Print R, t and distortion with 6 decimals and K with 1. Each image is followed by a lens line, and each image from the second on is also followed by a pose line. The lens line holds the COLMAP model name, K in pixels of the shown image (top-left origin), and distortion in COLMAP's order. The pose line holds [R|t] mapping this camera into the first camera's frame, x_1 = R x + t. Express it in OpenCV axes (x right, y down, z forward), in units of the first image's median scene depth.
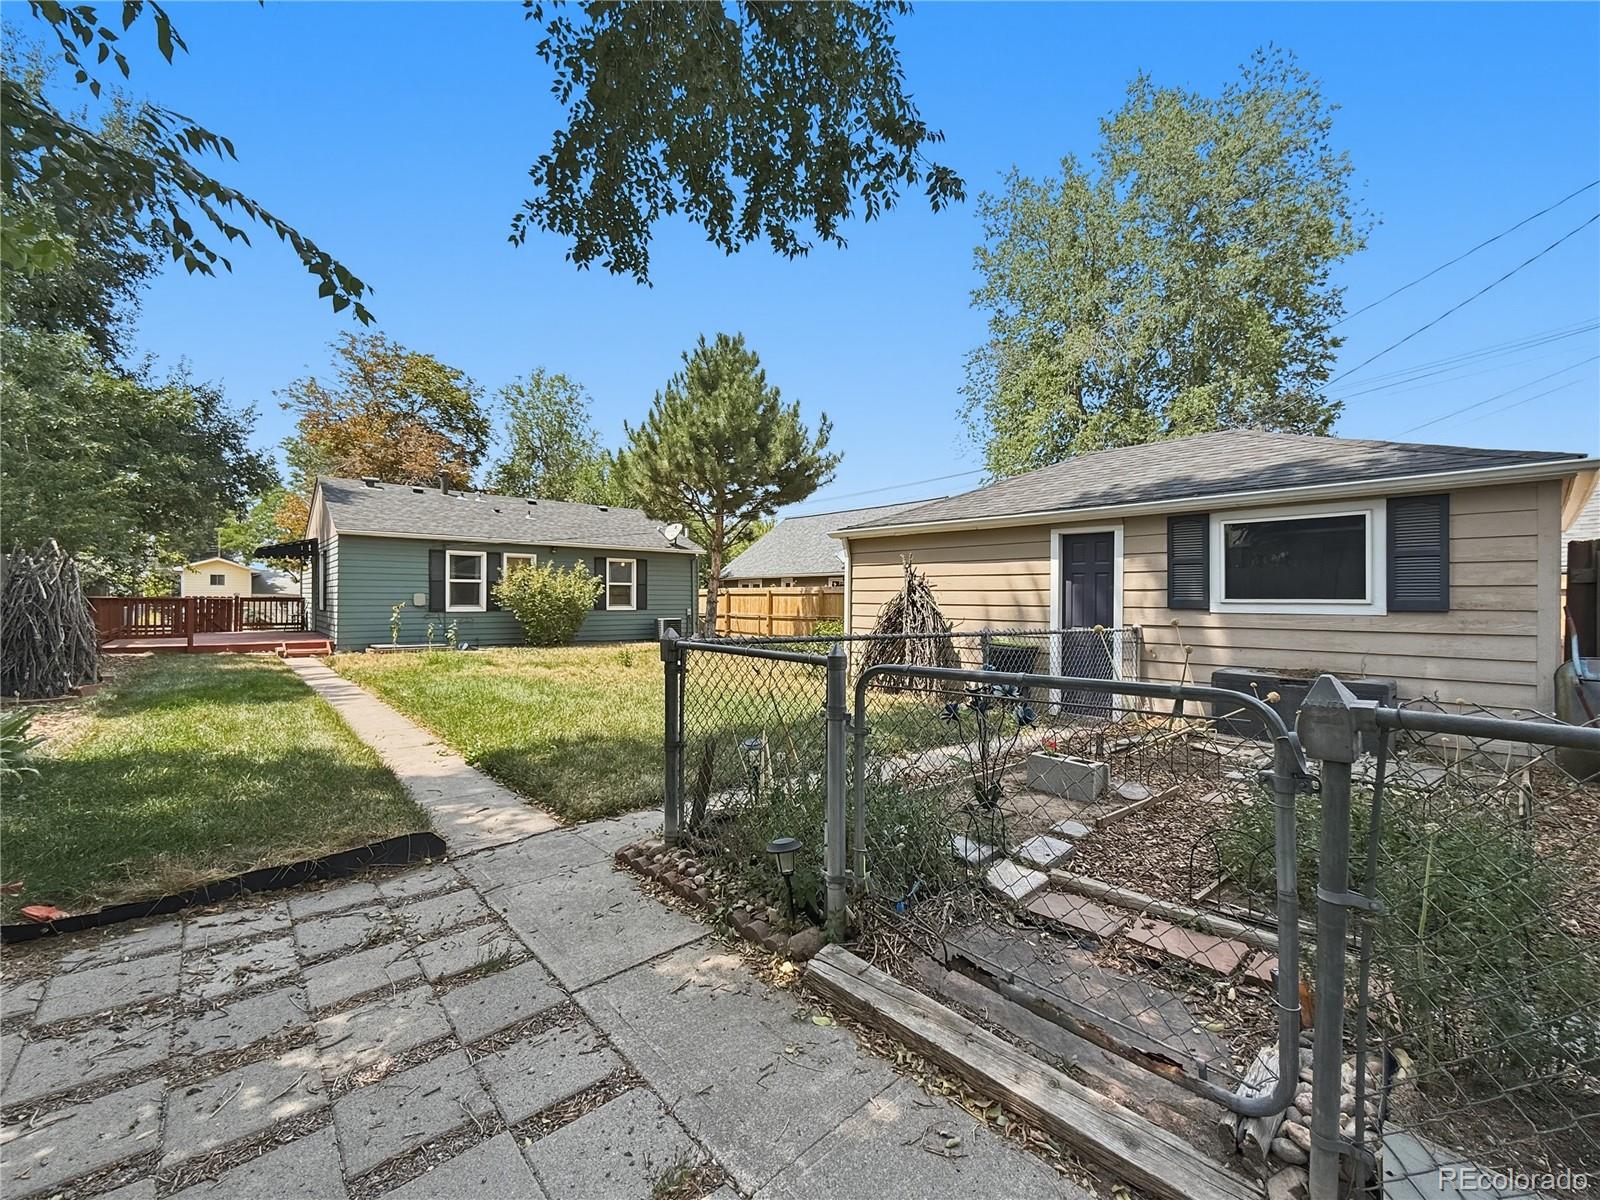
lens RADIAL K [[646.9, 0, 800.0], [0, 646.9, 600.0], [0, 0, 1]] dist [0.000014, 0.000500]
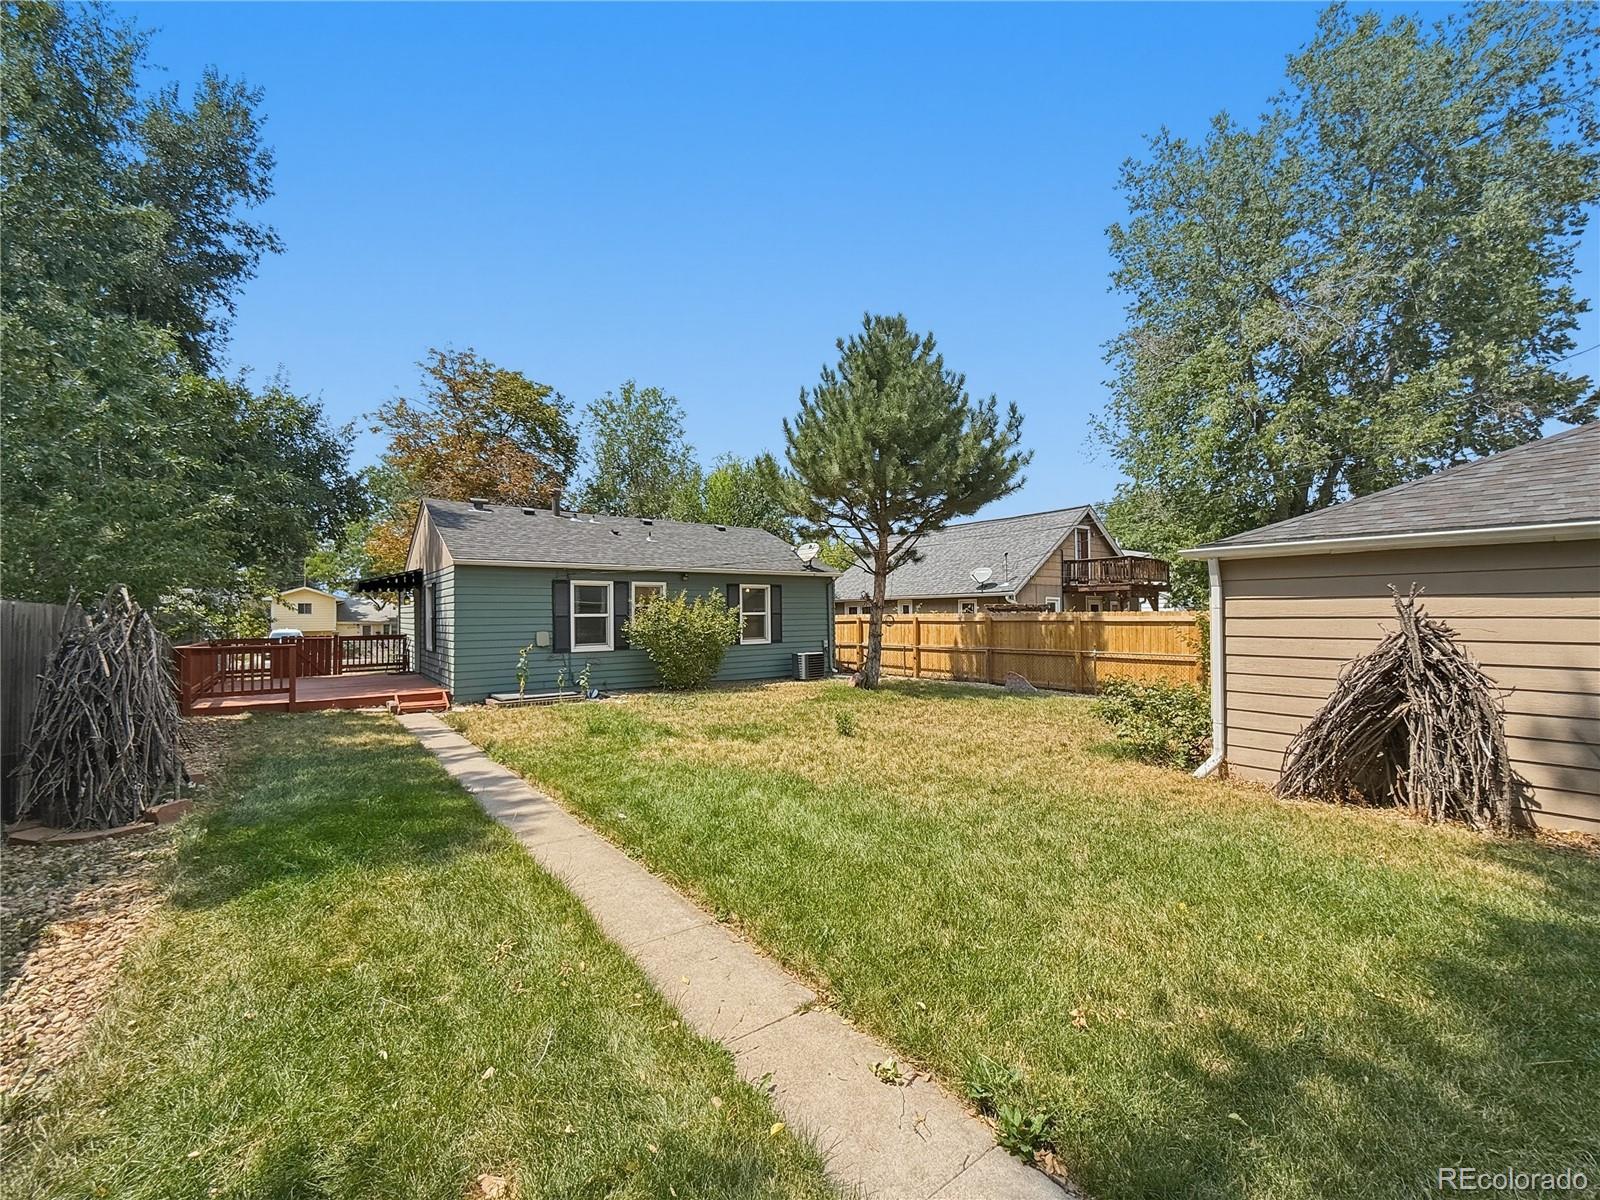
lens RADIAL K [[643.7, 0, 805.4], [0, 643.7, 607.4], [0, 0, 1]] dist [0.000305, 0.000022]
pose [[0.997536, -0.016869, -0.068095, -0.175795], [0.015956, 0.999776, -0.013925, -0.023646], [0.068314, 0.012804, 0.997582, 0.169386]]
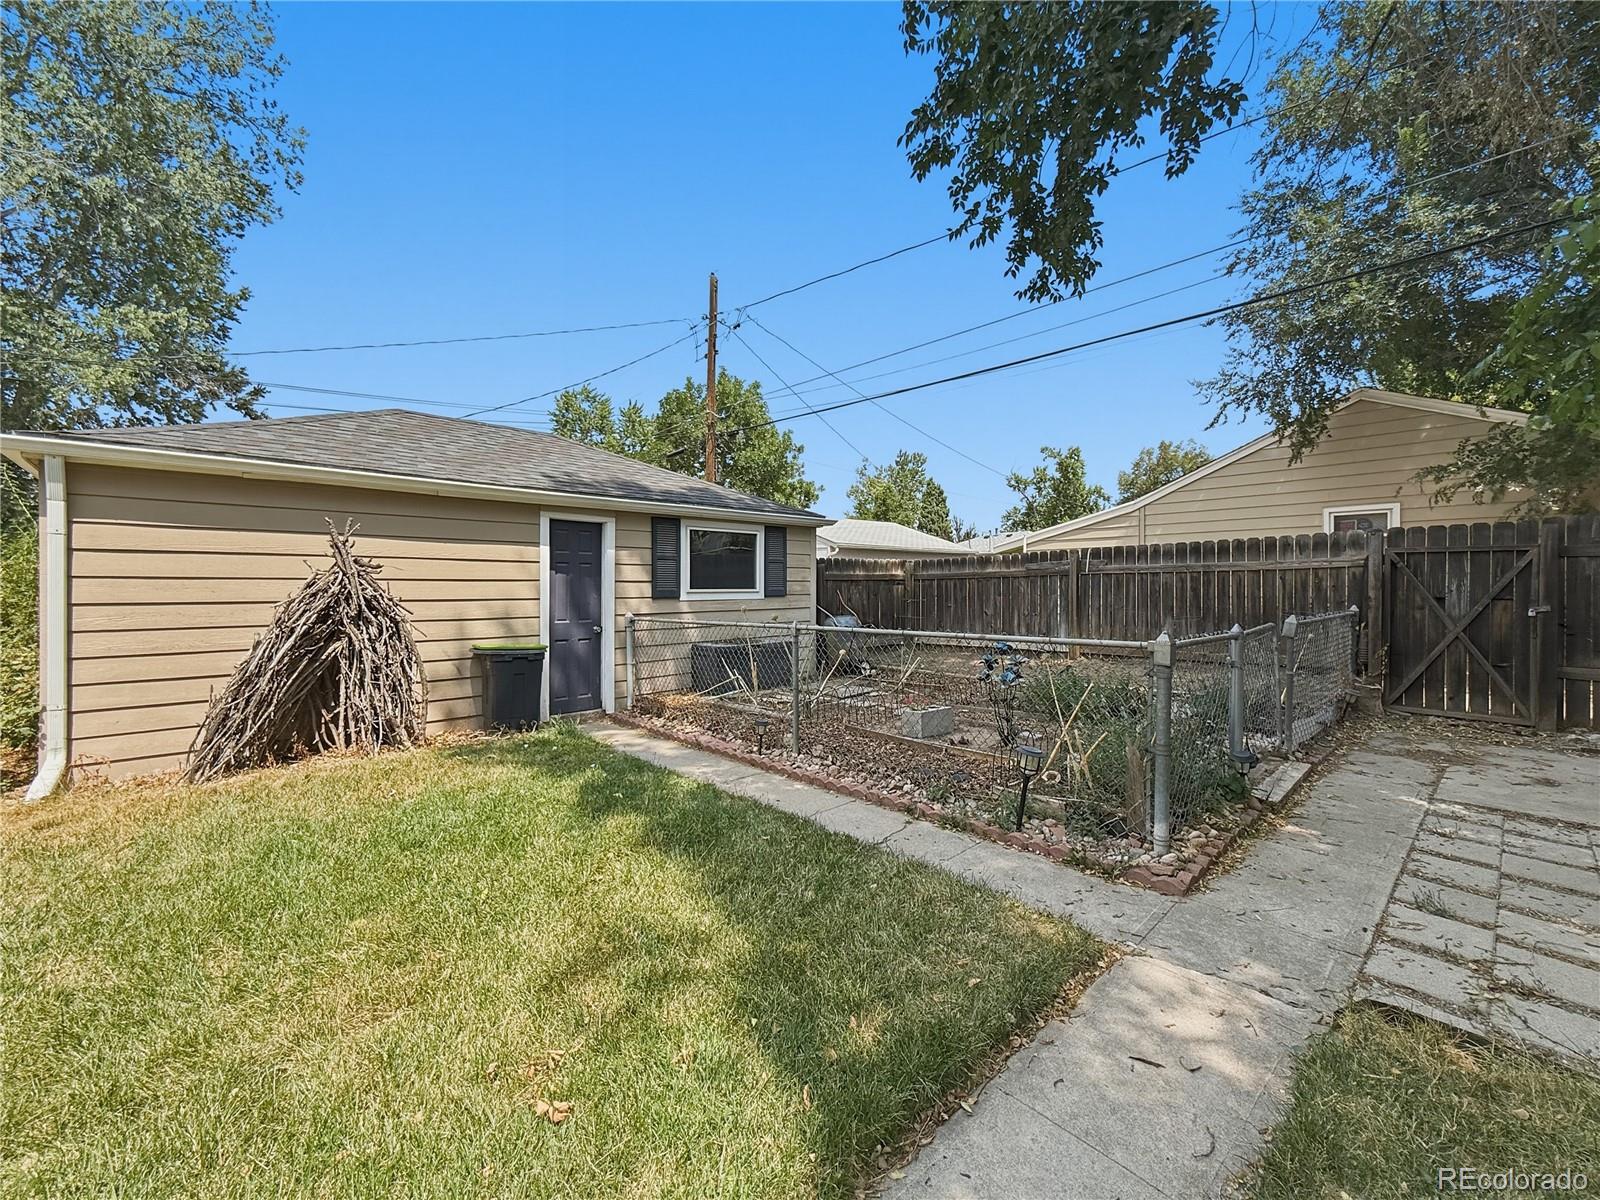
lens RADIAL K [[658.3, 0, 799.9], [0, 658.3, 592.2], [0, 0, 1]] dist [0.000535, 0.000386]
pose [[-0.010221, -0.017207, 0.999800, -0.216604], [0.000744, 0.999852, 0.017215, -0.006220], [-0.999947, 0.000920, -0.010207, 0.282179]]
